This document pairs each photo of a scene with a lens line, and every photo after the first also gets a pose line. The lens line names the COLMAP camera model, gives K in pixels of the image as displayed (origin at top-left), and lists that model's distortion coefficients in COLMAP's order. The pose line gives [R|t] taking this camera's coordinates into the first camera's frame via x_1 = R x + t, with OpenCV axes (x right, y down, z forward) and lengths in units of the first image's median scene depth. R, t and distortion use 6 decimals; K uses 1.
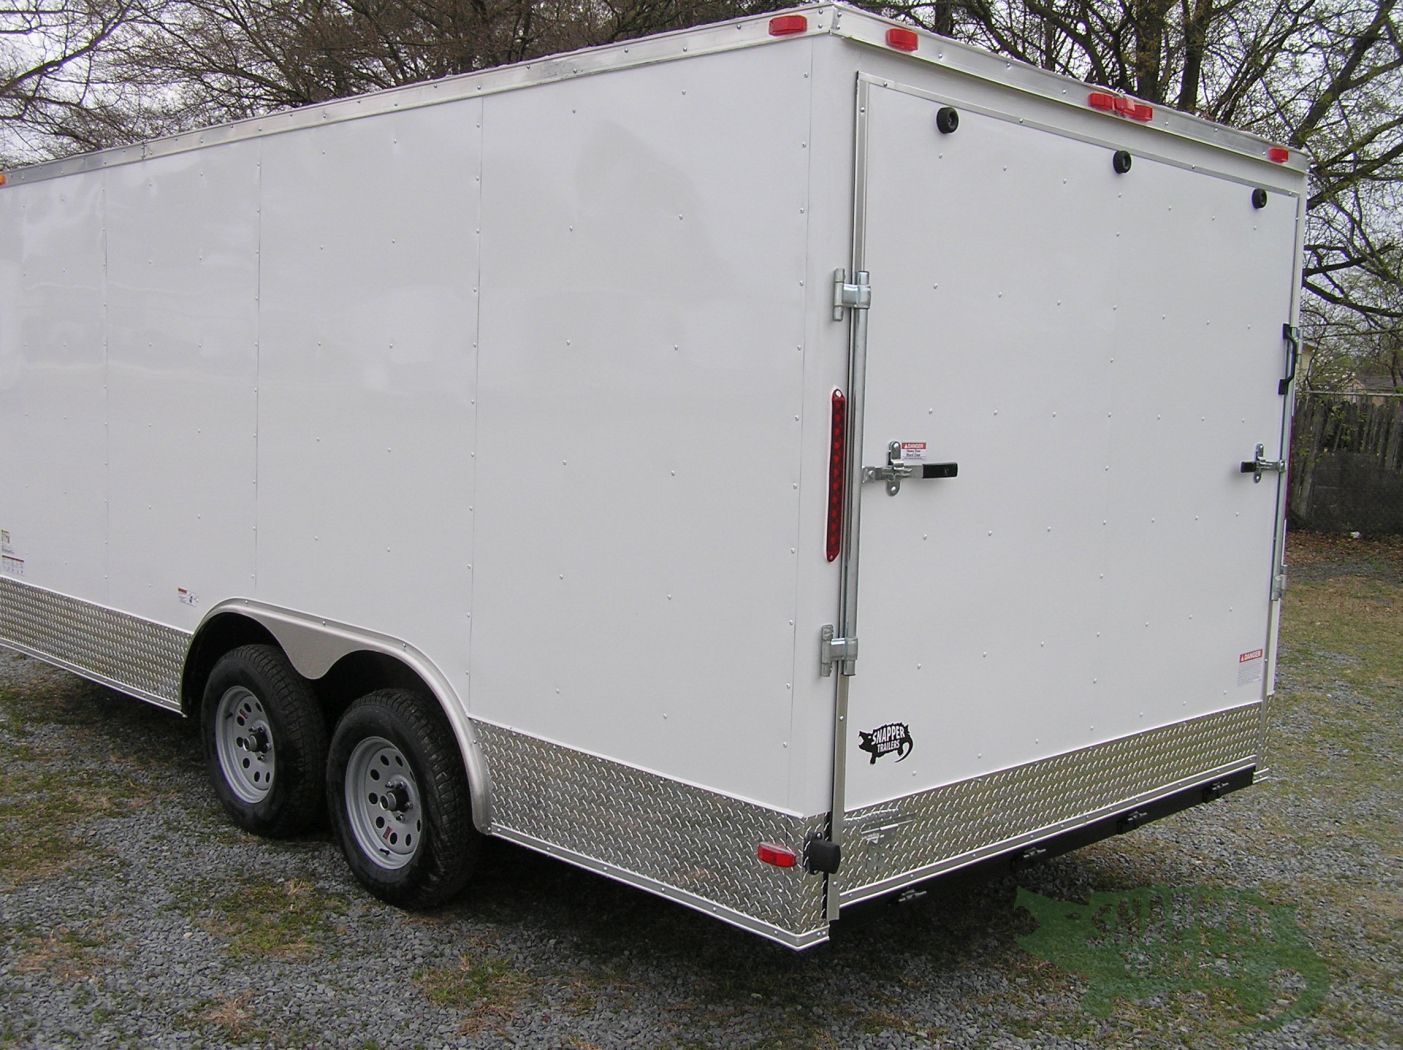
lens RADIAL K [[1568.6, 0, 662.6], [0, 1568.6, 549.6], [0, 0, 1]] dist [-0.209045, 0.368781]
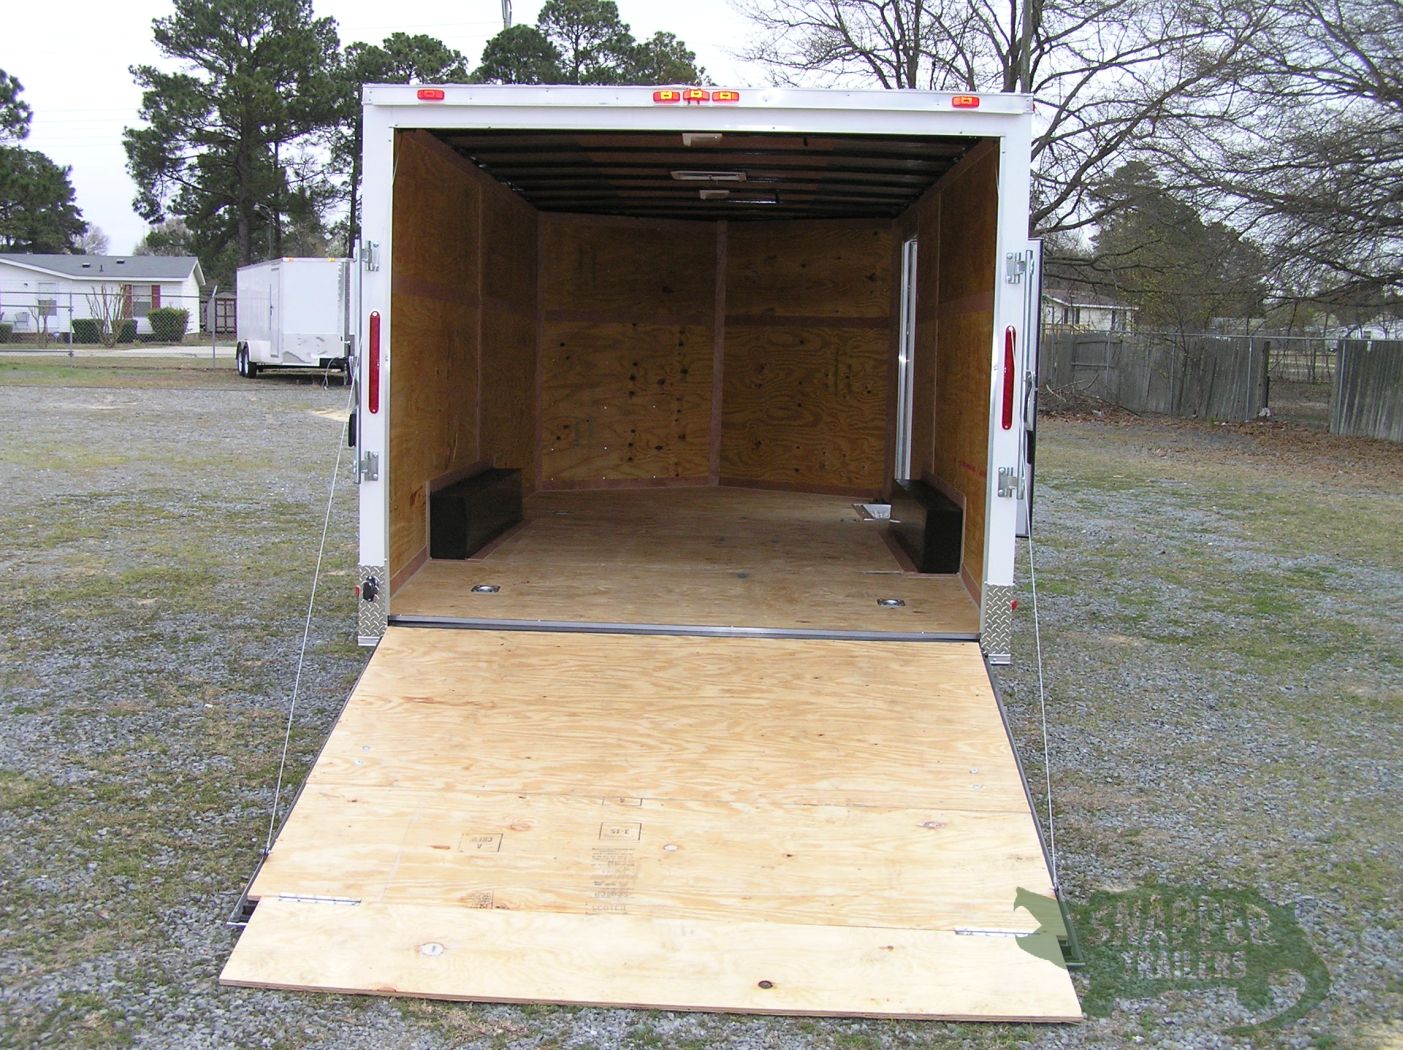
lens RADIAL K [[1568.6, 0, 662.6], [0, 1568.6, 549.6], [0, 0, 1]] dist [-0.209045, 0.368781]
pose [[0.678378, 0.069689, -0.731400, 1.143166], [-0.074538, 0.996883, 0.025851, 0.064515], [0.730922, 0.036980, 0.681458, 0.063635]]
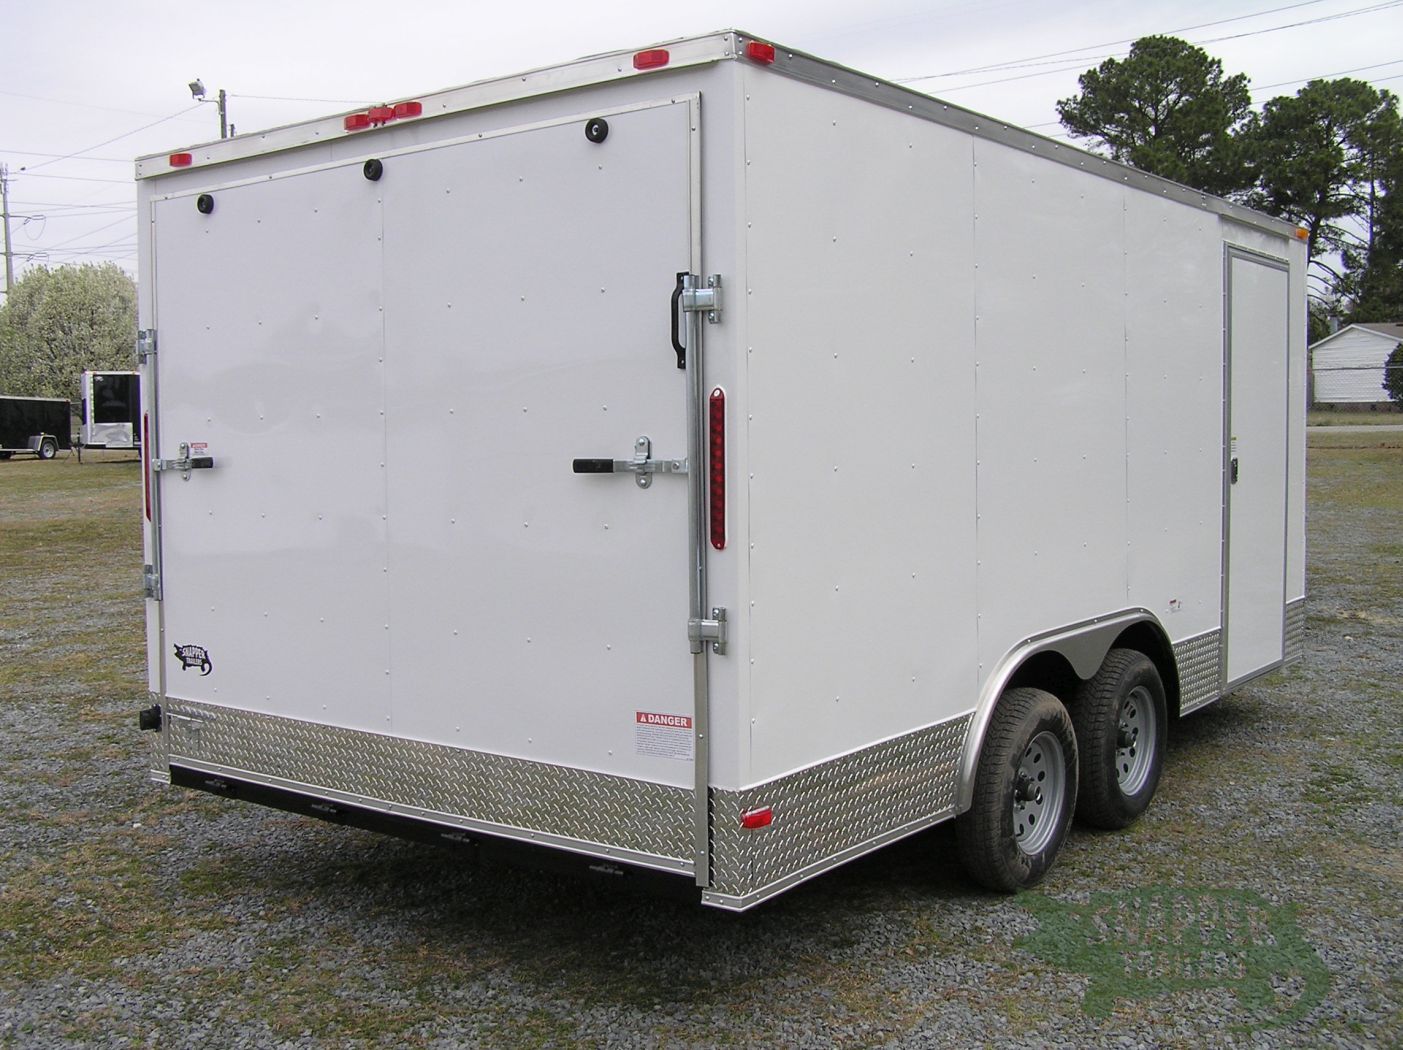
lens RADIAL K [[1568.6, 0, 662.6], [0, 1568.6, 549.6], [0, 0, 1]] dist [-0.209045, 0.368781]
pose [[0.130239, 0.039437, -0.990698, 1.209072], [-0.085610, 0.995924, 0.028390, -0.037333], [0.987780, 0.081116, 0.133084, 0.946748]]
